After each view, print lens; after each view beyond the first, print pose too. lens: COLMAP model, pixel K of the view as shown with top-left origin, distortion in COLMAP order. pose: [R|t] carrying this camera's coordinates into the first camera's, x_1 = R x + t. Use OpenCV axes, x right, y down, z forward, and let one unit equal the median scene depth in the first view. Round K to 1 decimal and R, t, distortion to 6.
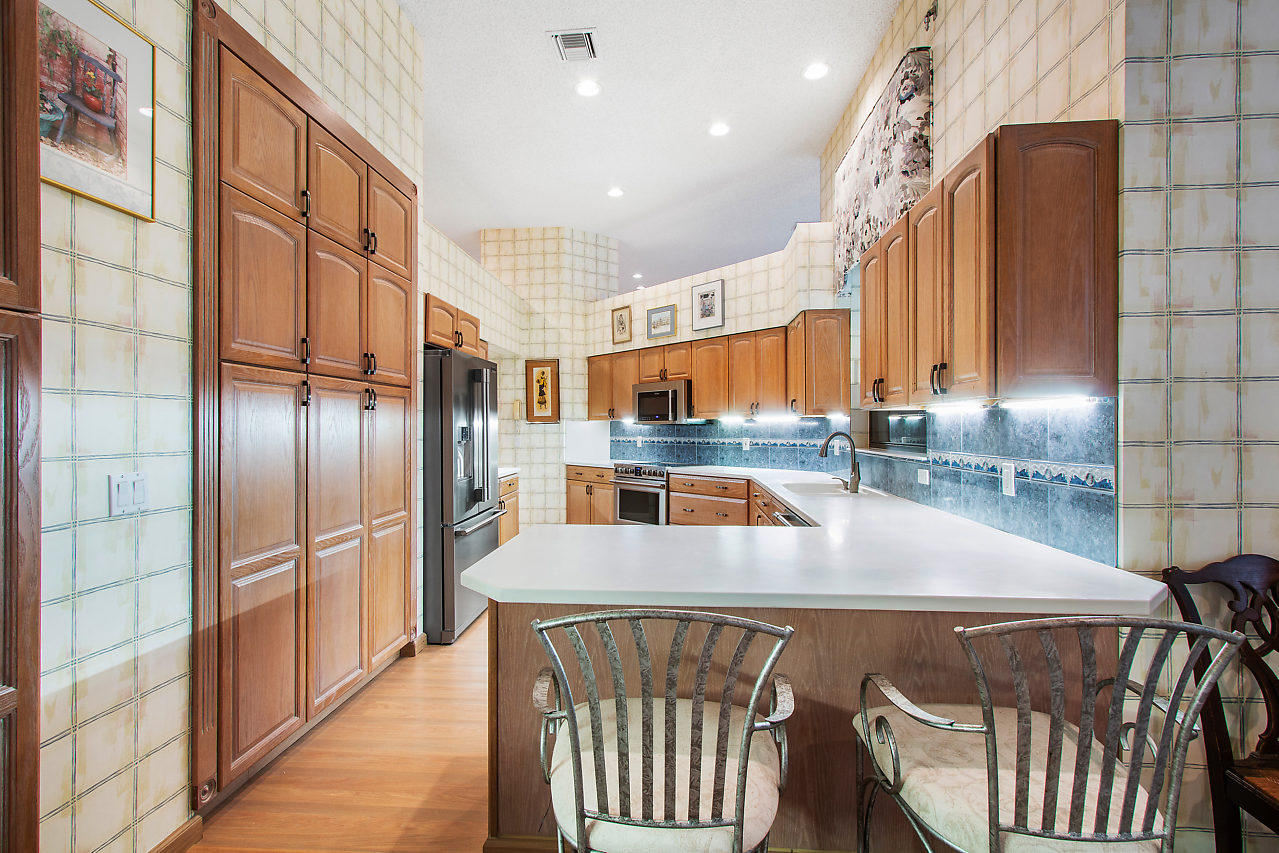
lens RADIAL K [[601.4, 0, 619.9], [0, 601.4, 402.1], [0, 0, 1]] dist [-0.001149, 0.001080]
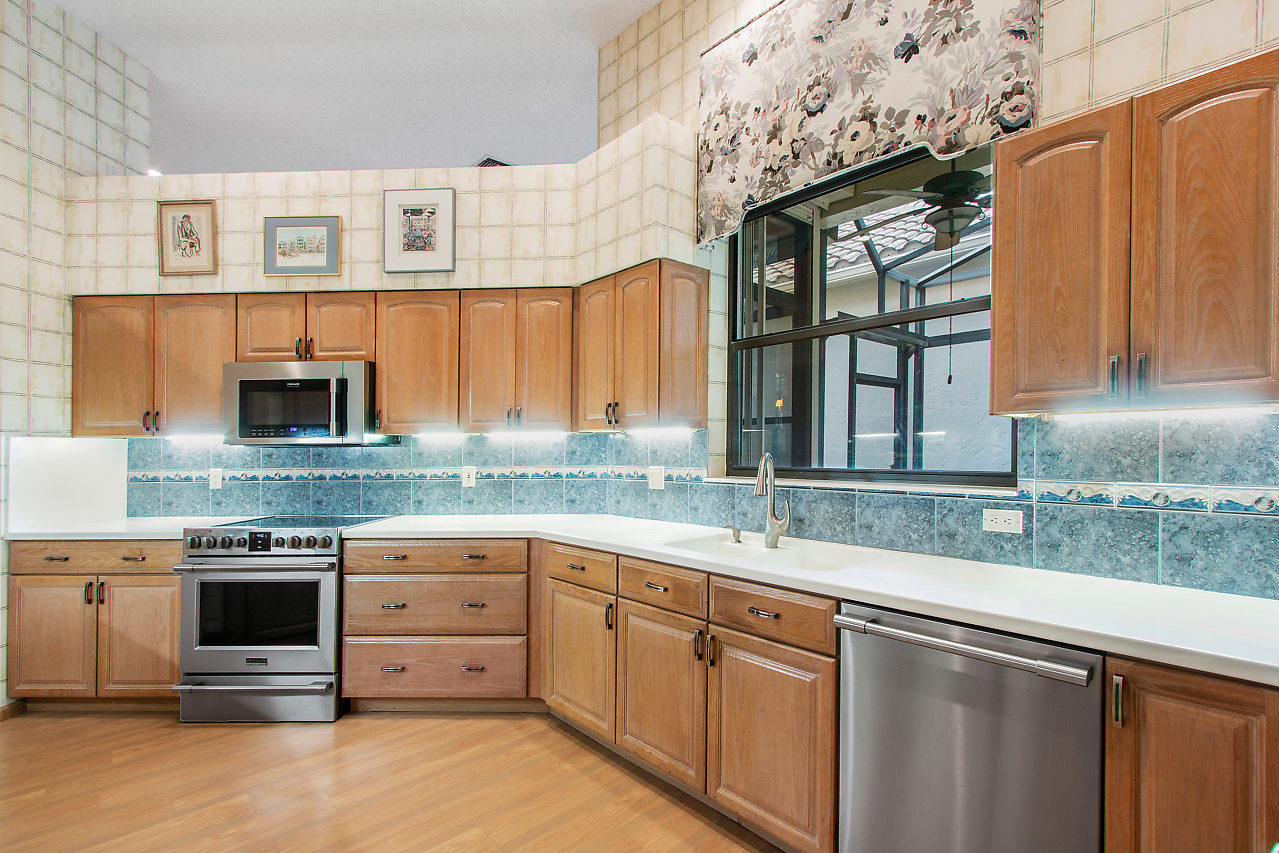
lens RADIAL K [[601.4, 0, 633.1], [0, 601.4, 438.3], [0, 0, 1]] dist [-0.001149, 0.001080]
pose [[0.666685, 0.006726, 0.745309, -0.133255], [-0.024071, 0.999632, 0.012511, 0.019768], [-0.744951, -0.026282, 0.666602, 0.470281]]
